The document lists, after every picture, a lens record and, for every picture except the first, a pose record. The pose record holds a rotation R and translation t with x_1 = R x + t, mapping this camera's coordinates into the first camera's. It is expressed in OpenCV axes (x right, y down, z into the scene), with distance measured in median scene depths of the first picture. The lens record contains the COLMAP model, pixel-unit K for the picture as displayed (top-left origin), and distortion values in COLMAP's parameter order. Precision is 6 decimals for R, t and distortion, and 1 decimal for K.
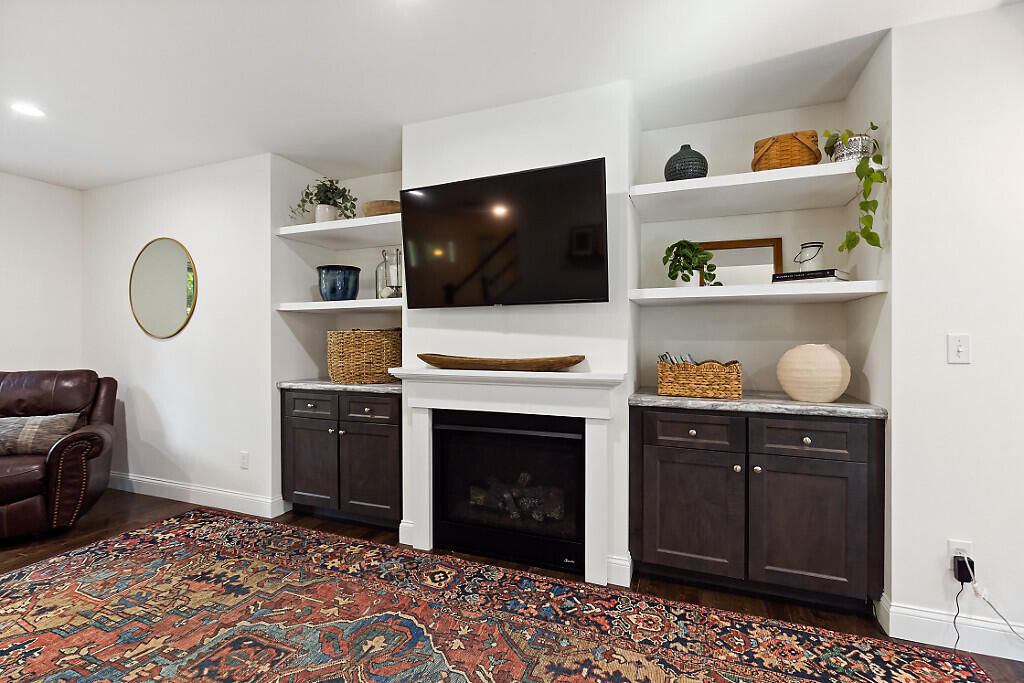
lens RADIAL K [[465.7, 0, 510.4], [0, 465.7, 340.6], [0, 0, 1]] dist [-0.001025, -0.000999]
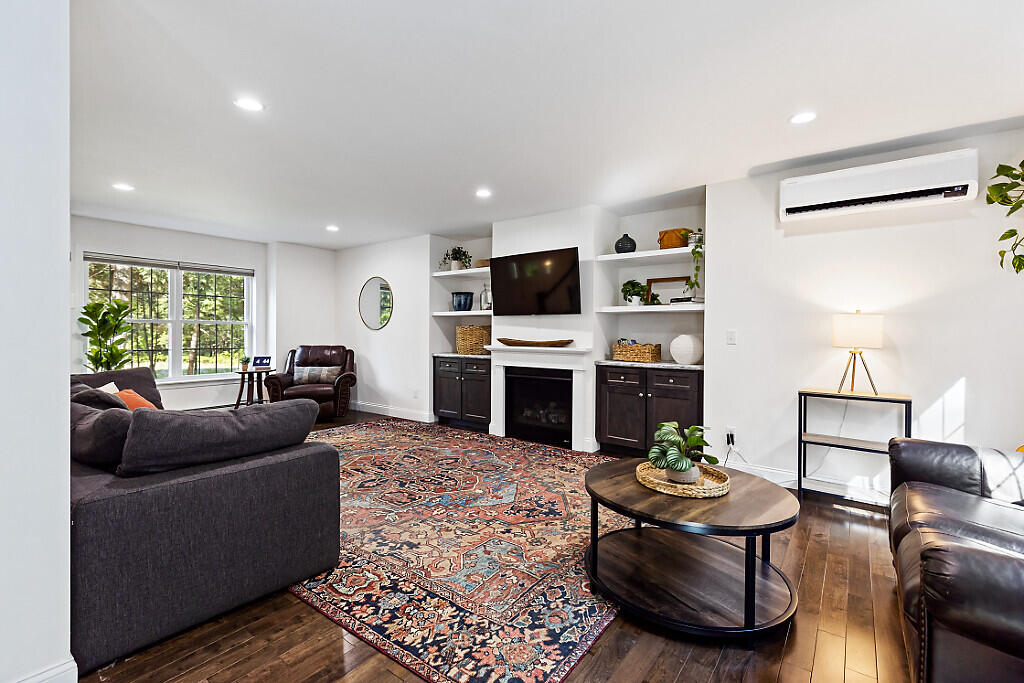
lens RADIAL K [[465.7, 0, 512.2], [0, 465.7, 338.0], [0, 0, 1]] dist [-0.001025, -0.000999]
pose [[0.965532, 0.011665, -0.260025, 0.374473], [-0.009319, 0.999904, 0.010255, 0.005718], [0.260119, -0.007478, 0.965548, -0.903490]]
